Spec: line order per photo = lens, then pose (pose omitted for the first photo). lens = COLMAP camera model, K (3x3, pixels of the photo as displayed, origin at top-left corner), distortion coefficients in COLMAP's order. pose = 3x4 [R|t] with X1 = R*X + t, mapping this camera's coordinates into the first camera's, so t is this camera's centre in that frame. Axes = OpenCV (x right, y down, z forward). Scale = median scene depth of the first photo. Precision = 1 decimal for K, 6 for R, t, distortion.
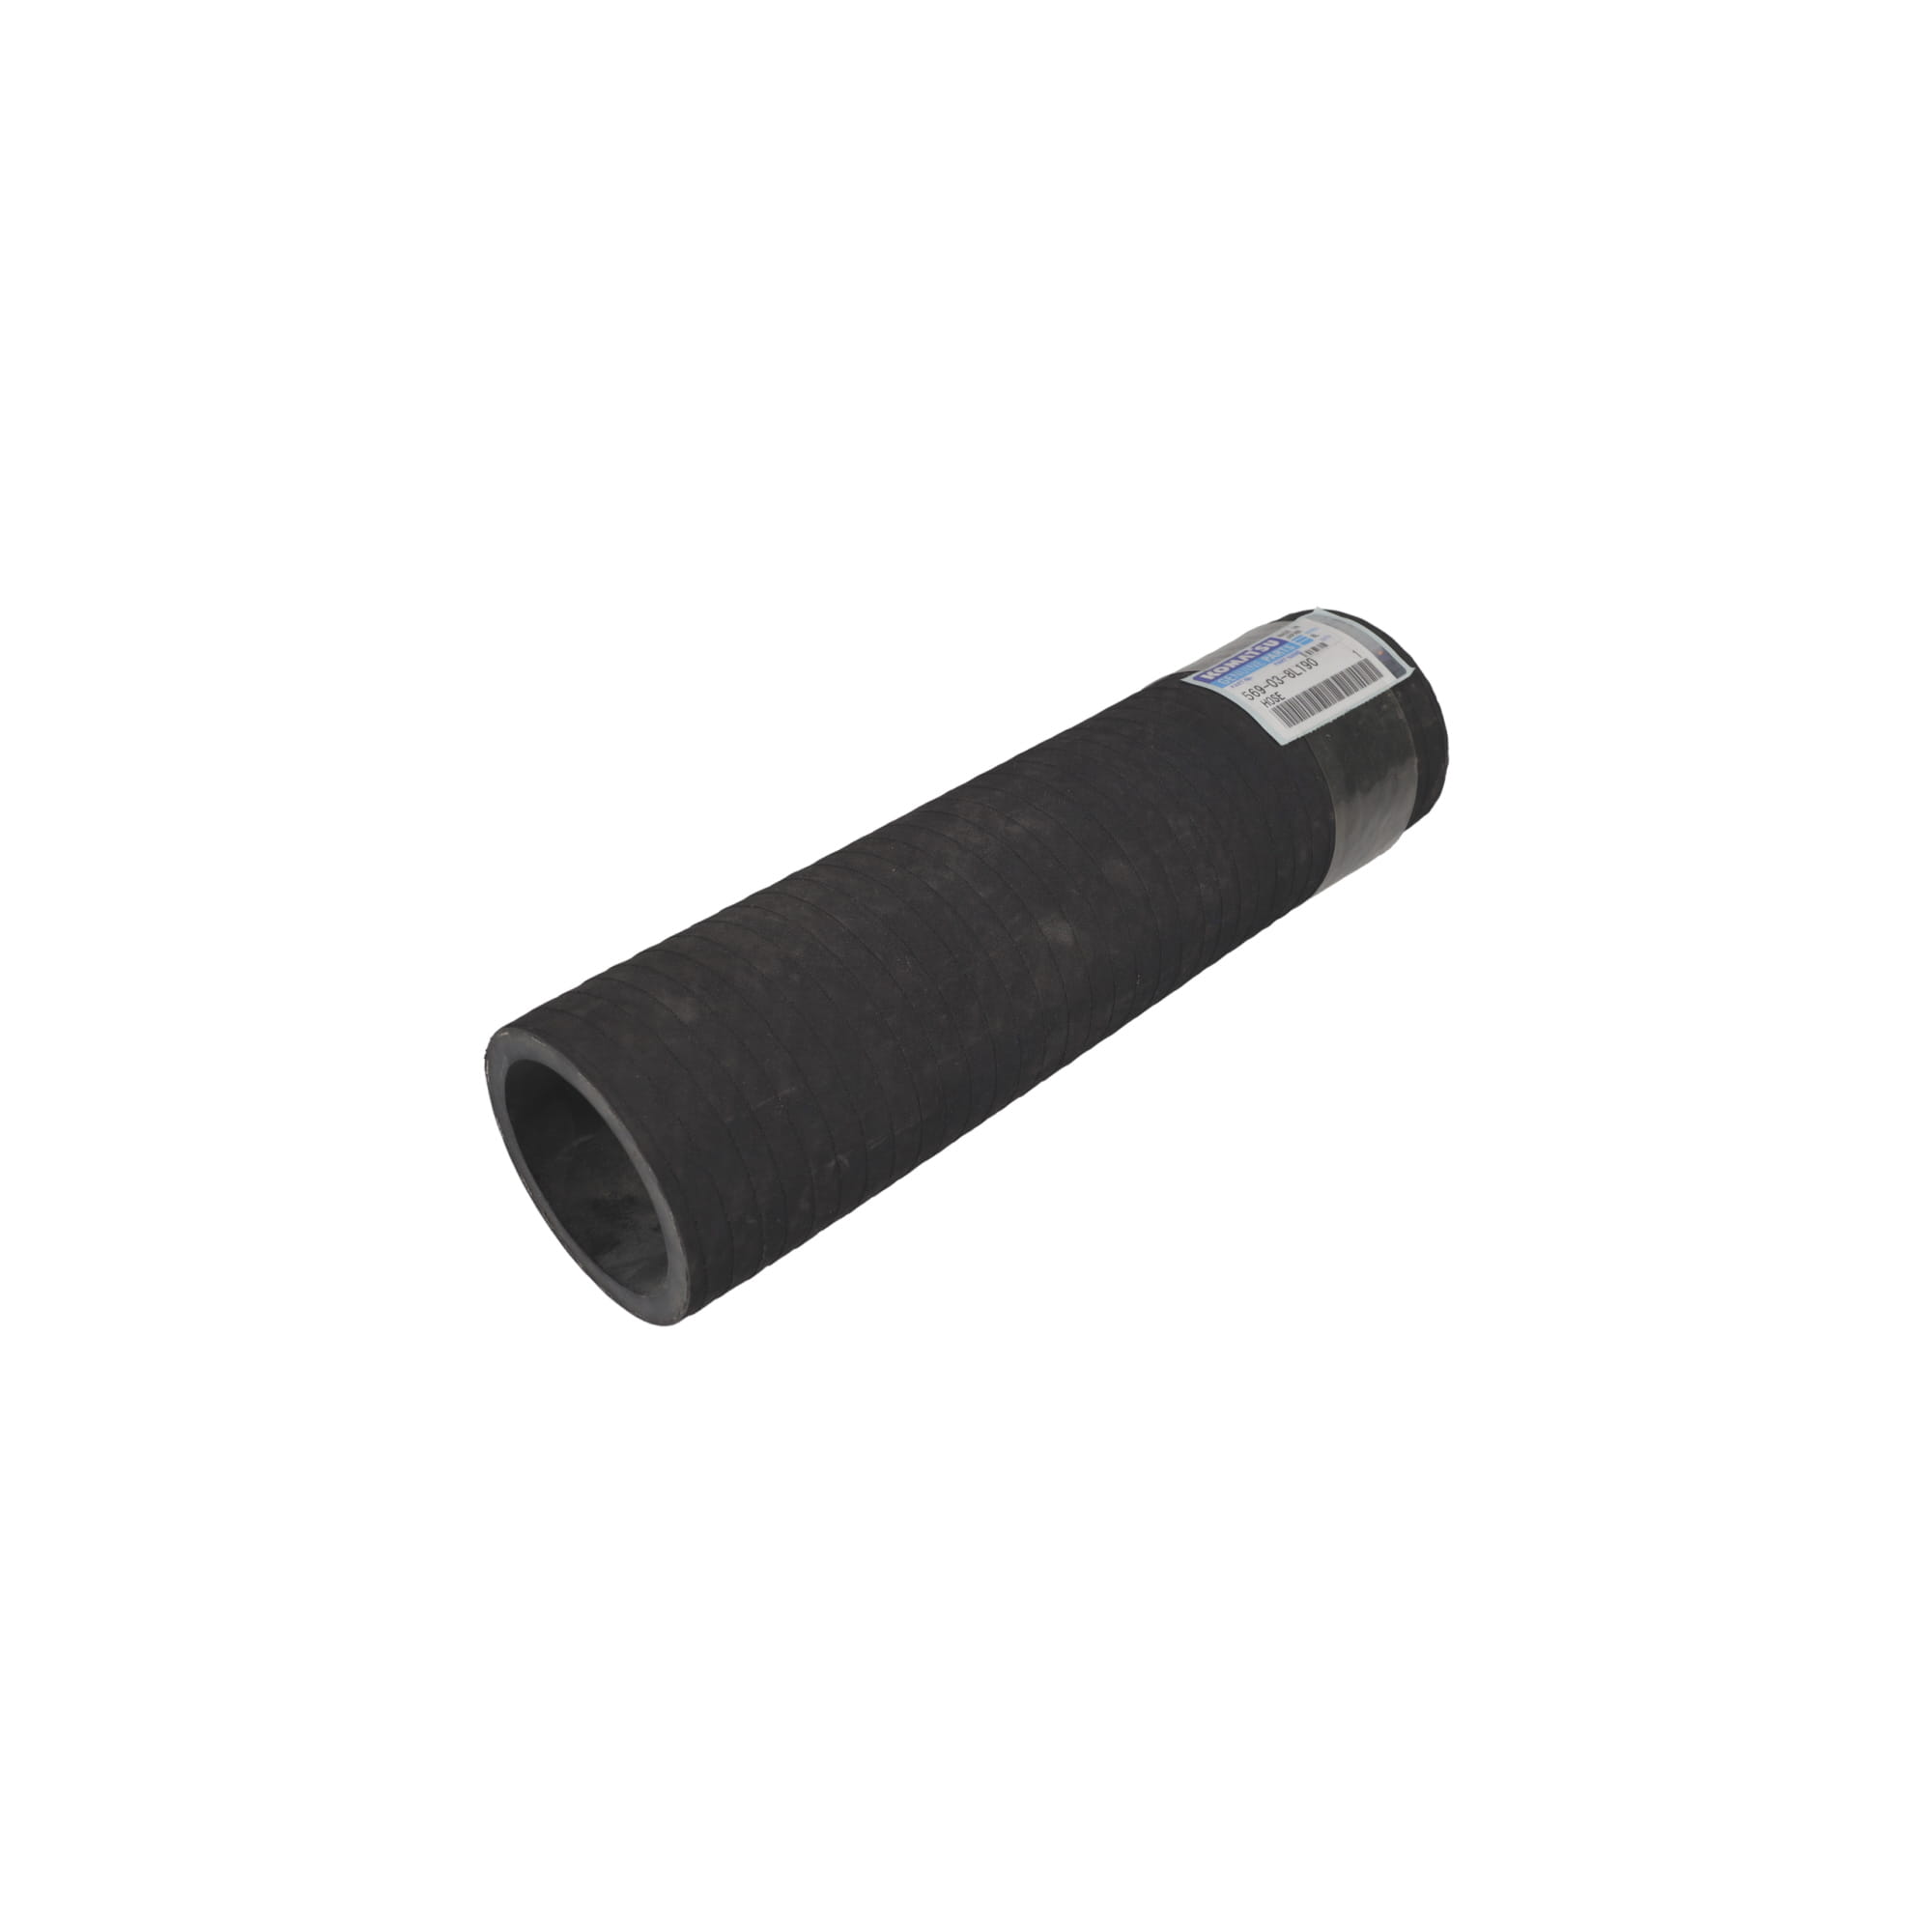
lens RADIAL K [[1634.7, 0, 978.4], [0, 1634.7, 959.0], [0, 0, 1]] dist [-0.018631, -0.001869]
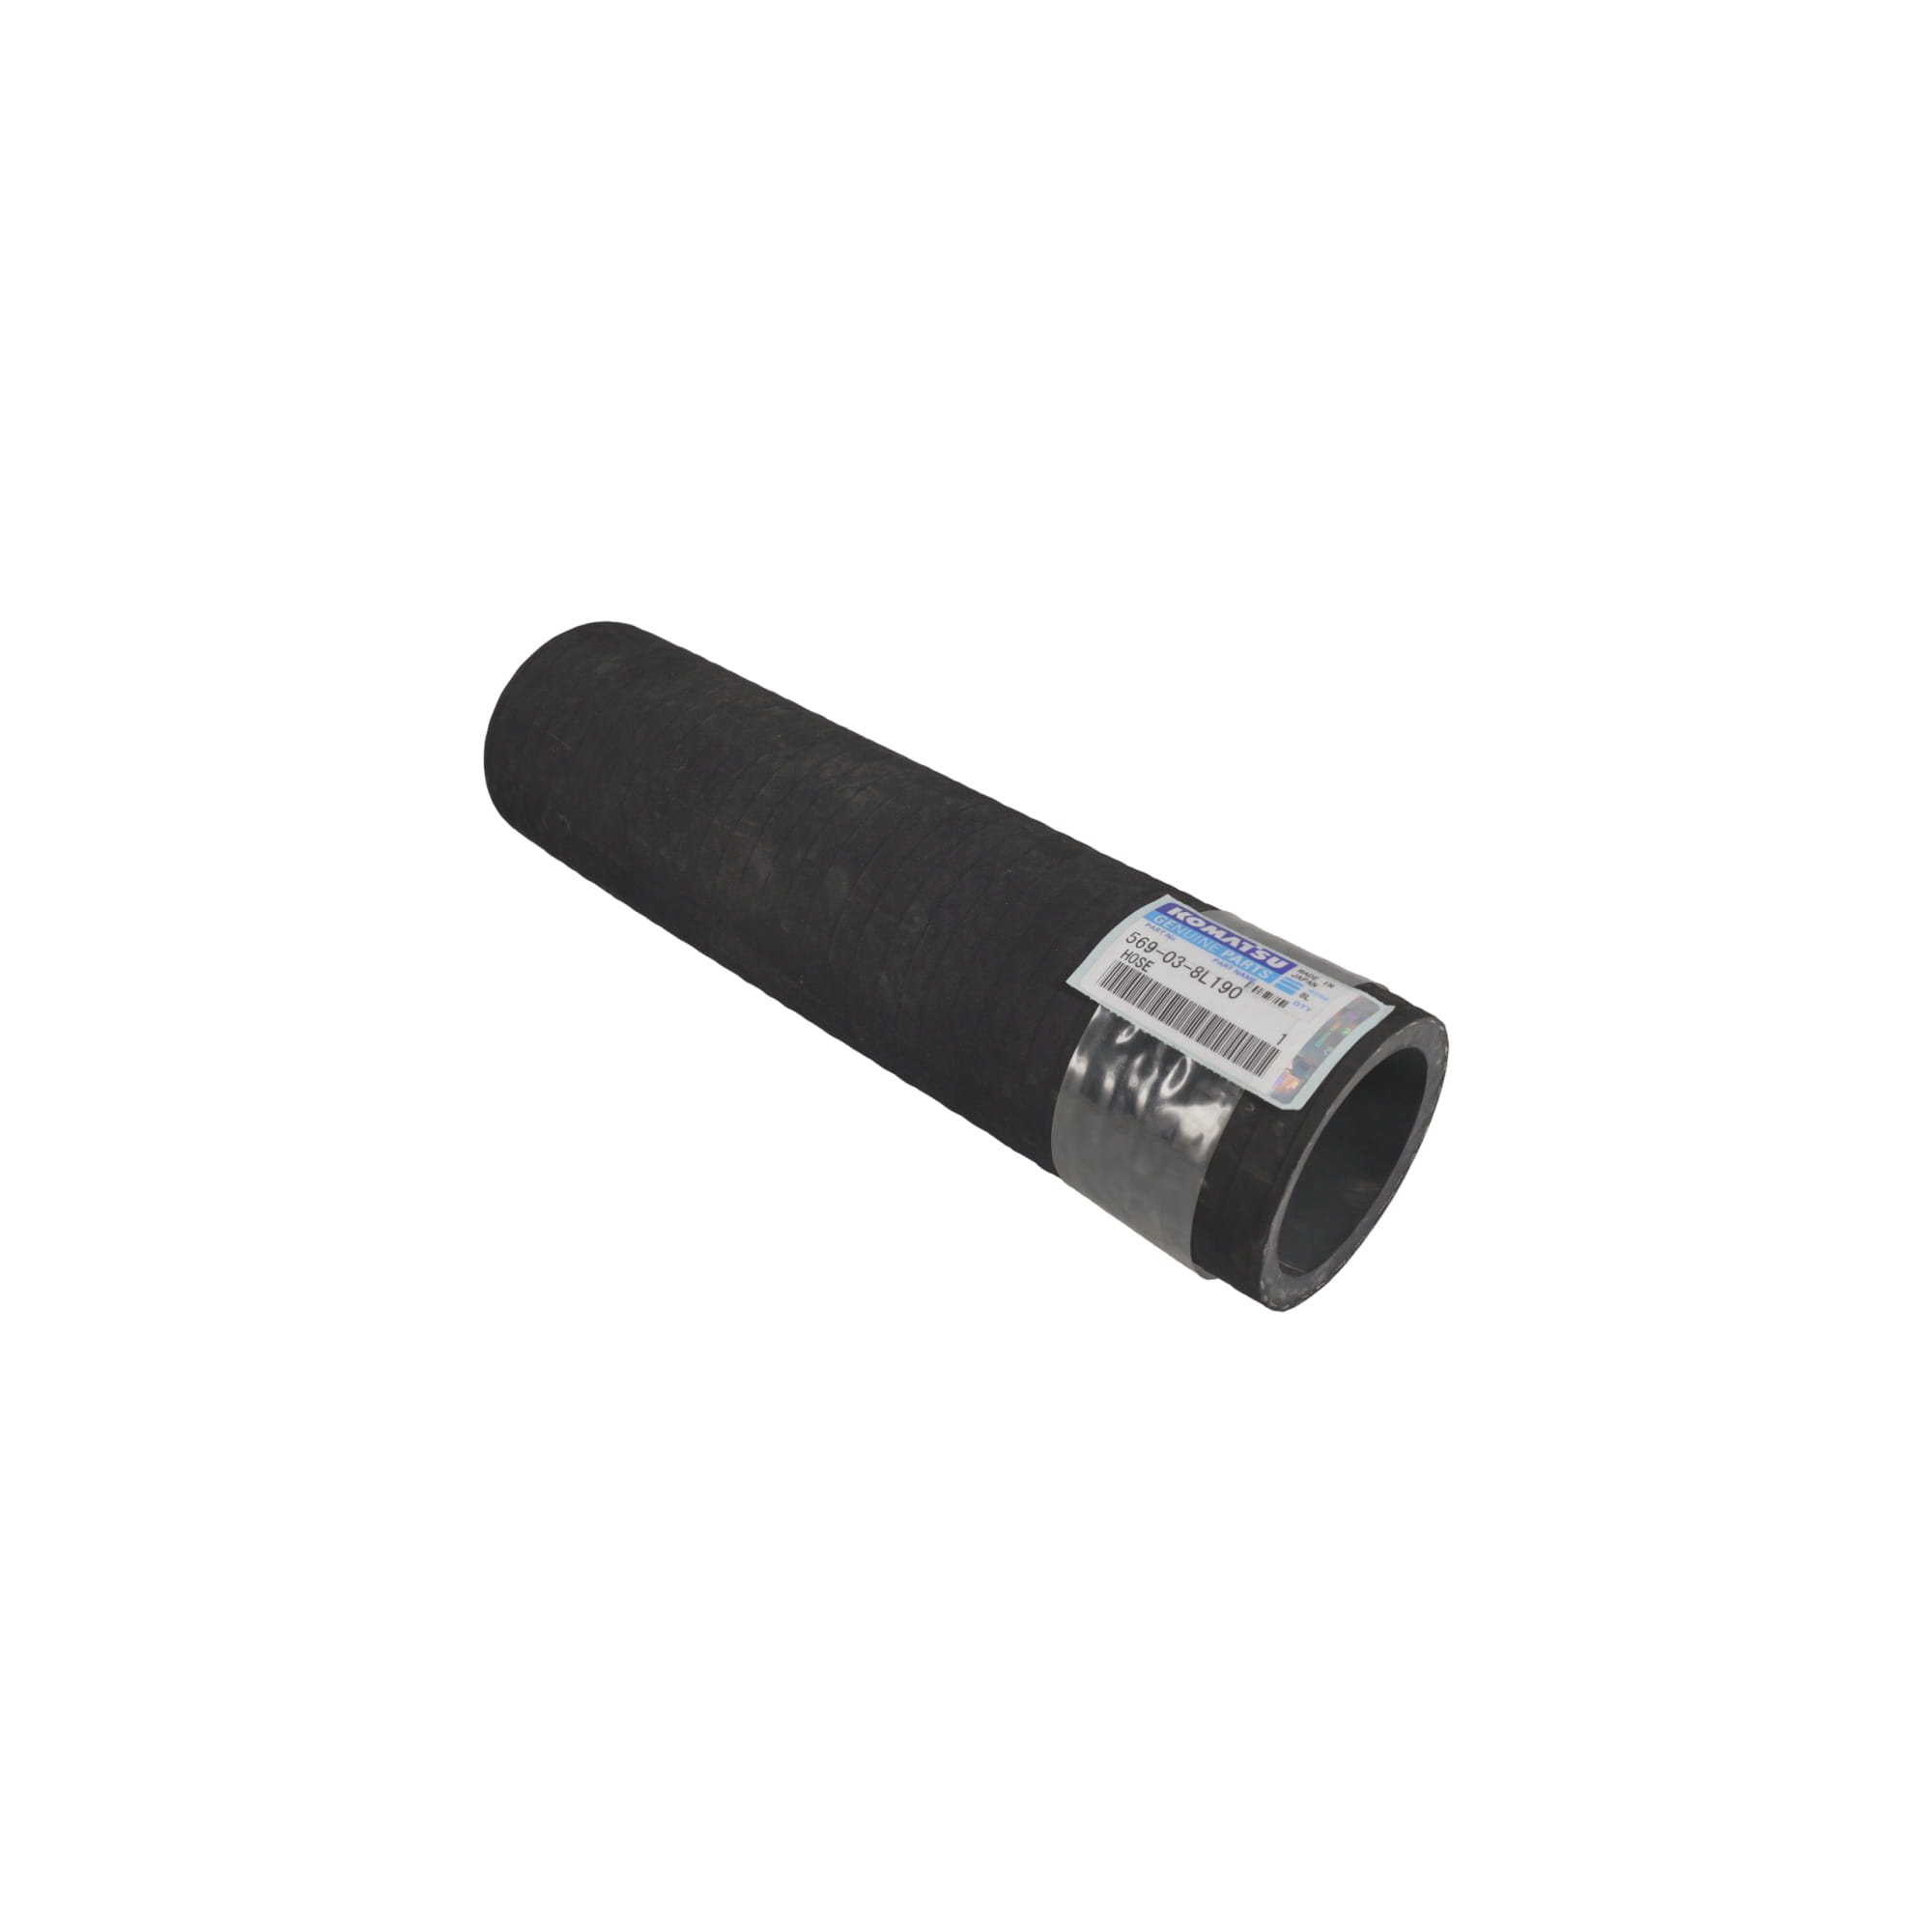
lens RADIAL K [[1634.7, 0, 949.1], [0, 1634.7, 962.2], [0, 0, 1]] dist [-0.018631, -0.001869]
pose [[0.061192, 0.630359, -0.773889, 0.818433], [-0.619145, 0.632118, 0.465926, -0.486821], [0.782889, 0.450638, 0.428963, 0.575958]]
